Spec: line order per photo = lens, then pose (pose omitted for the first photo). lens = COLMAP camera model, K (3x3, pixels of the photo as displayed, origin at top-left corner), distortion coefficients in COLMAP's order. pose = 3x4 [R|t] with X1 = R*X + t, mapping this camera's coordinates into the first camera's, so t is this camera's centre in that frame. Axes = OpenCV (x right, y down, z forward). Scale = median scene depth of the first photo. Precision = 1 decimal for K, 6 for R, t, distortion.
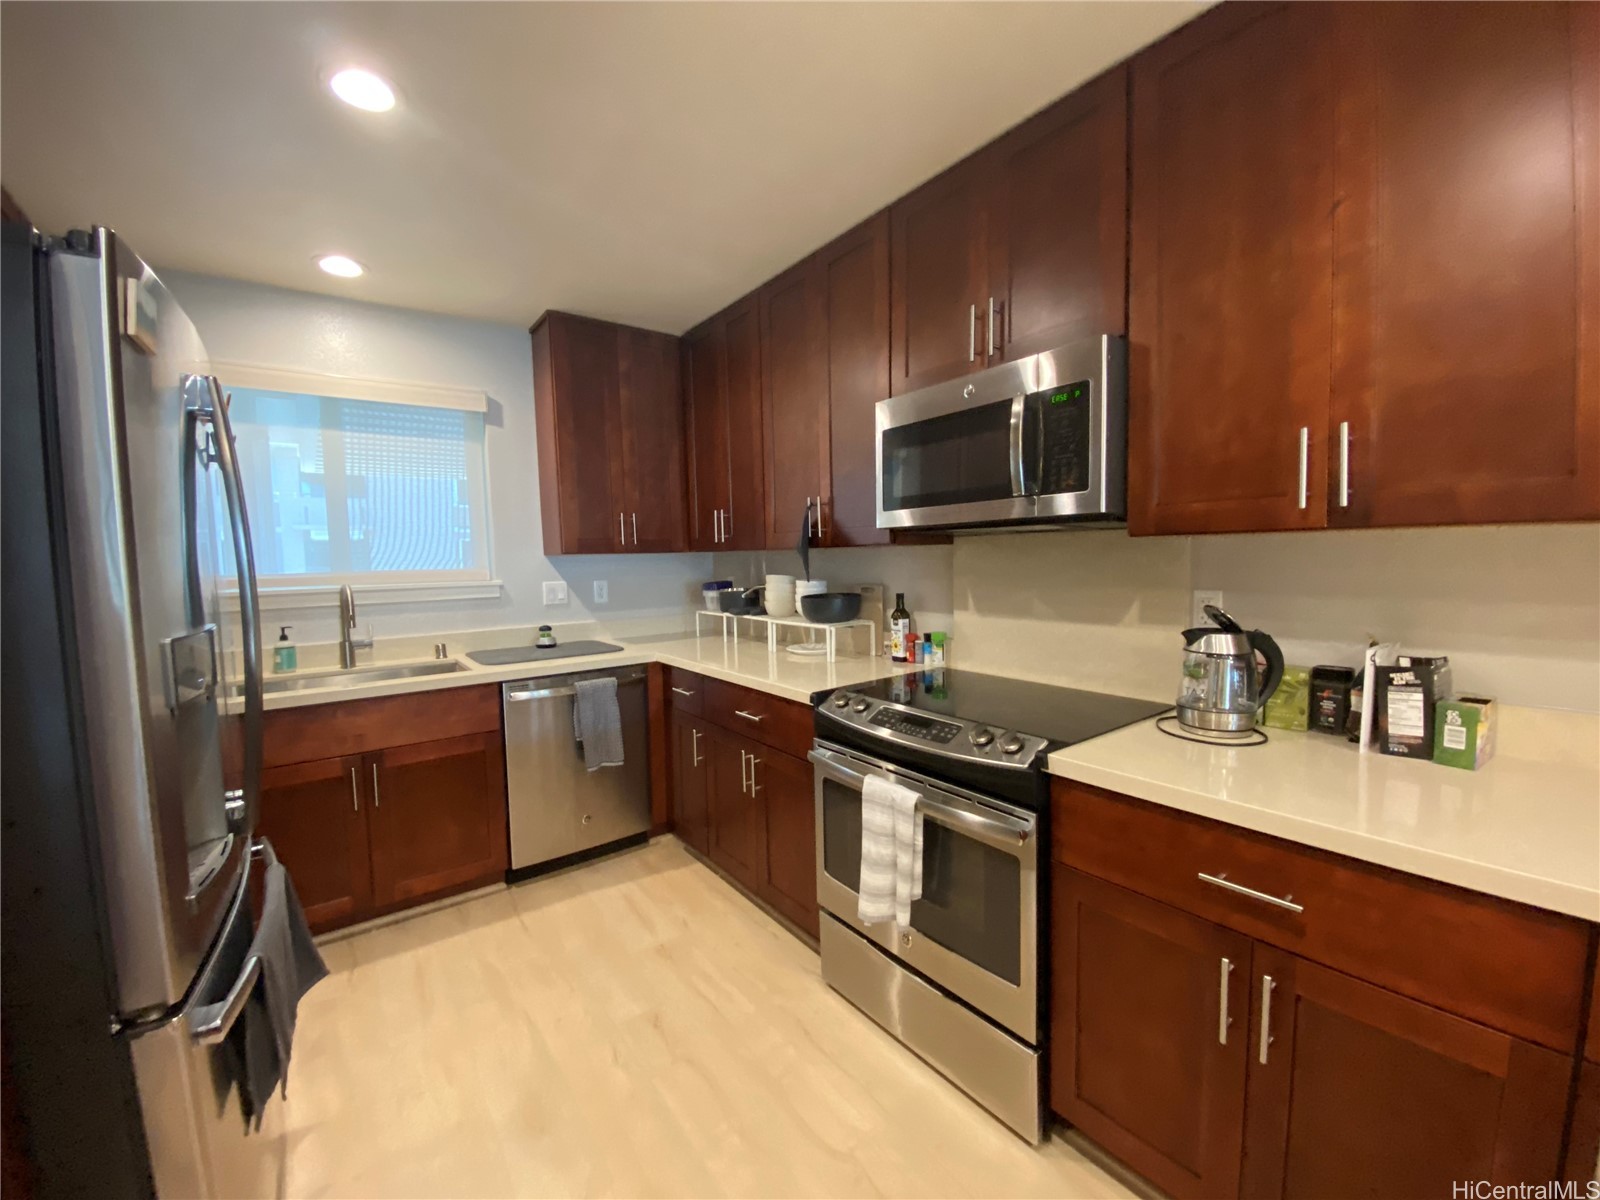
lens RADIAL K [[647.0, 0, 800.0], [0, 647.0, 600.0], [0, 0, 1]] dist [0.001829, 0.000060]
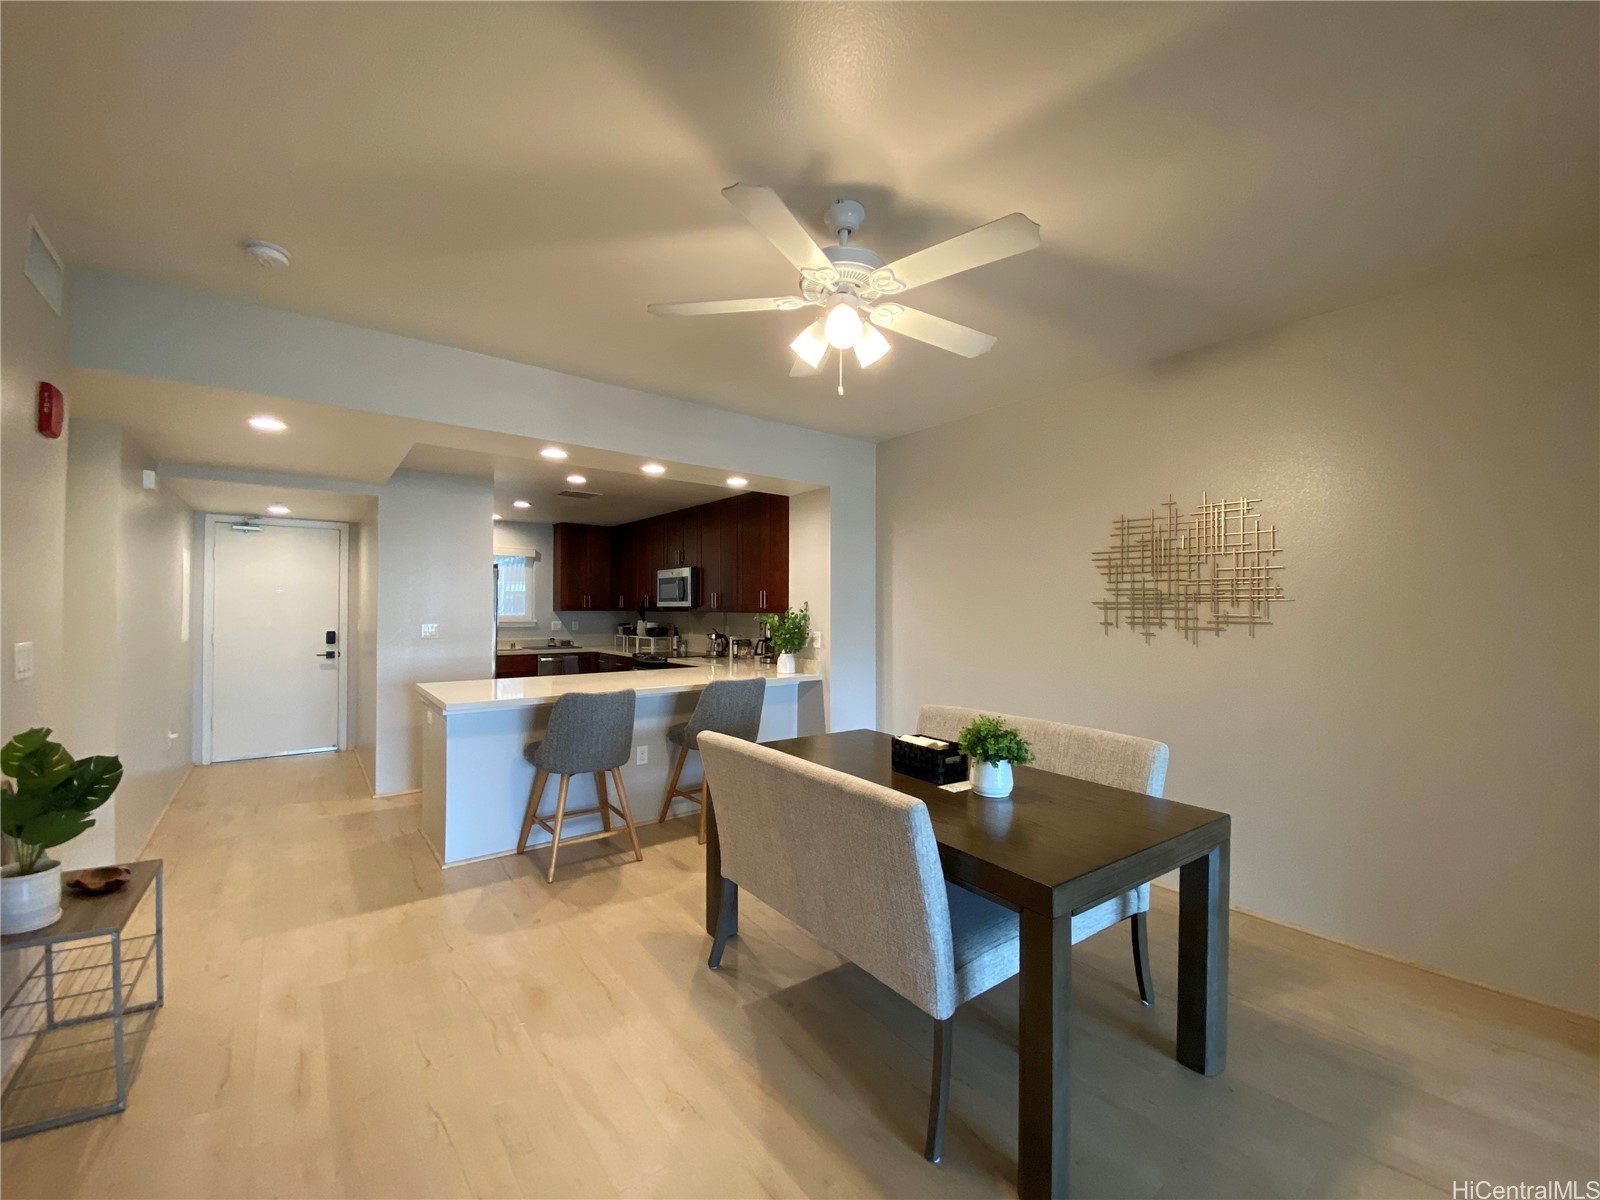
lens RADIAL K [[647.0, 0, 800.0], [0, 647.0, 600.0], [0, 0, 1]] dist [0.001829, 0.000060]
pose [[0.999587, 0.027502, 0.008324, 0.580050], [-0.026714, 0.996161, -0.083360, 0.079160], [-0.010585, 0.083103, 0.996485, -1.629906]]
